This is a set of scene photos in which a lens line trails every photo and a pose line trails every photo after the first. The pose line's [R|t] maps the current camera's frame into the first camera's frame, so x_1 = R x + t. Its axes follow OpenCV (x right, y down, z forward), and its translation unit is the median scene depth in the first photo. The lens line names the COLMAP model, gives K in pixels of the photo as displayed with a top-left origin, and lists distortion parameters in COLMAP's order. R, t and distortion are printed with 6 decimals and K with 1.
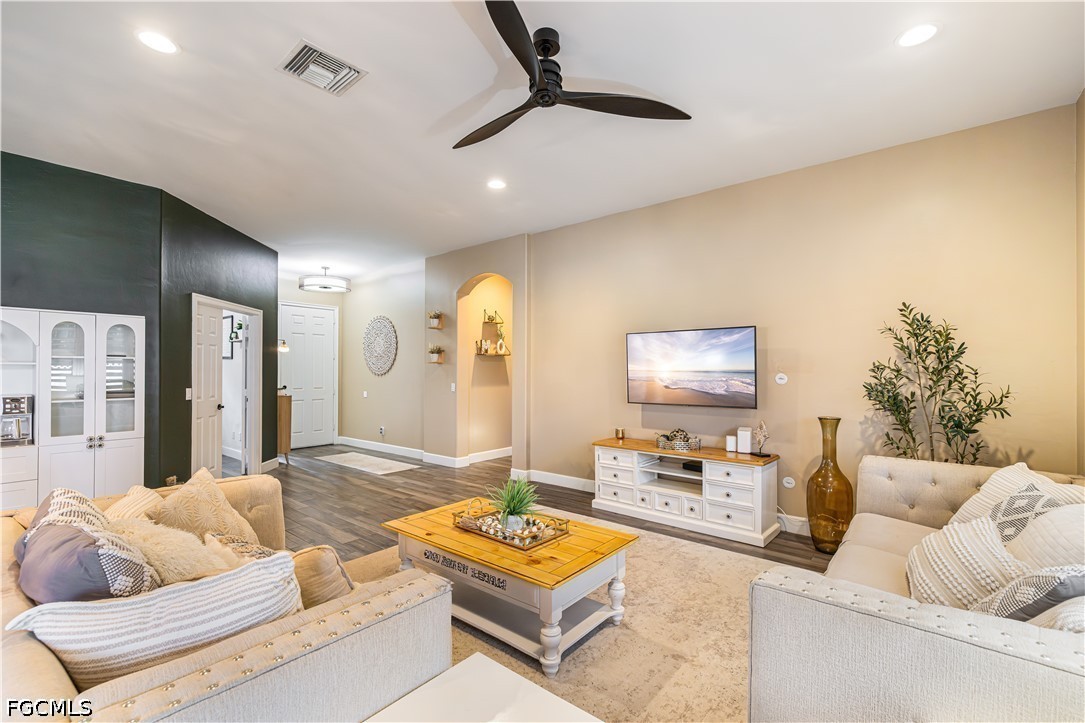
lens RADIAL K [[472.4, 0, 536.9], [0, 472.4, 366.8], [0, 0, 1]] dist [-0.000368, 0.000467]
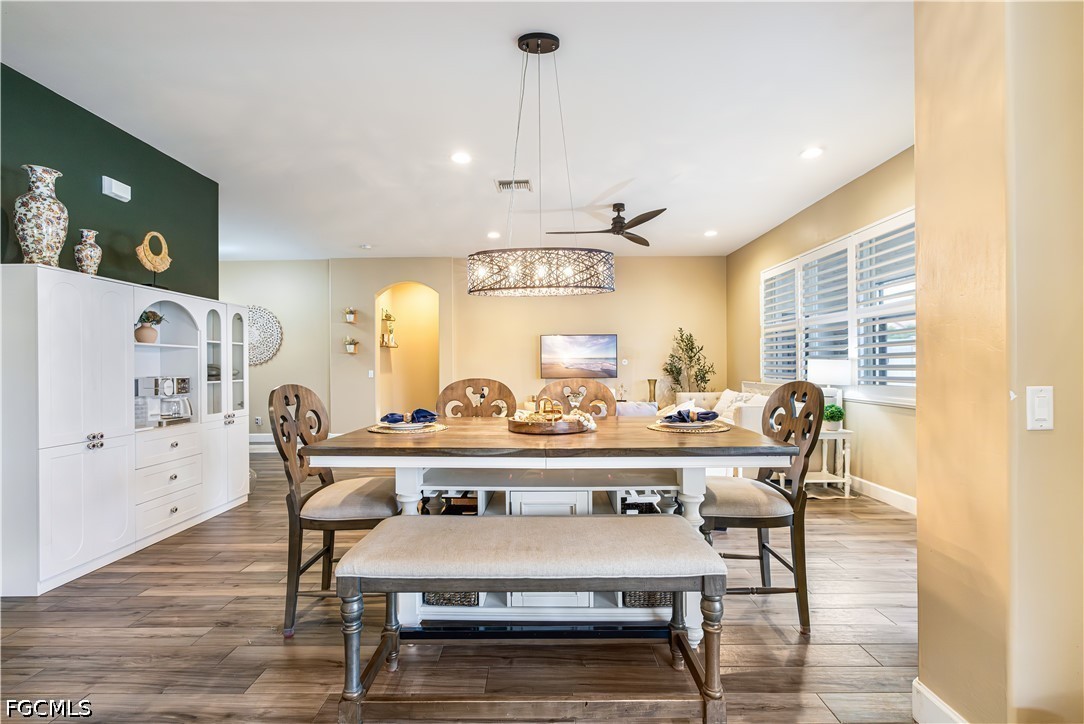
lens RADIAL K [[471.9, 0, 536.4], [0, 471.9, 360.8], [0, 0, 1]] dist [-0.000368, 0.000467]
pose [[0.777106, 0.000453, 0.629369, -0.972151], [0.002065, 0.999993, -0.003270, 0.025765], [-0.629366, 0.003841, 0.777099, -0.279646]]
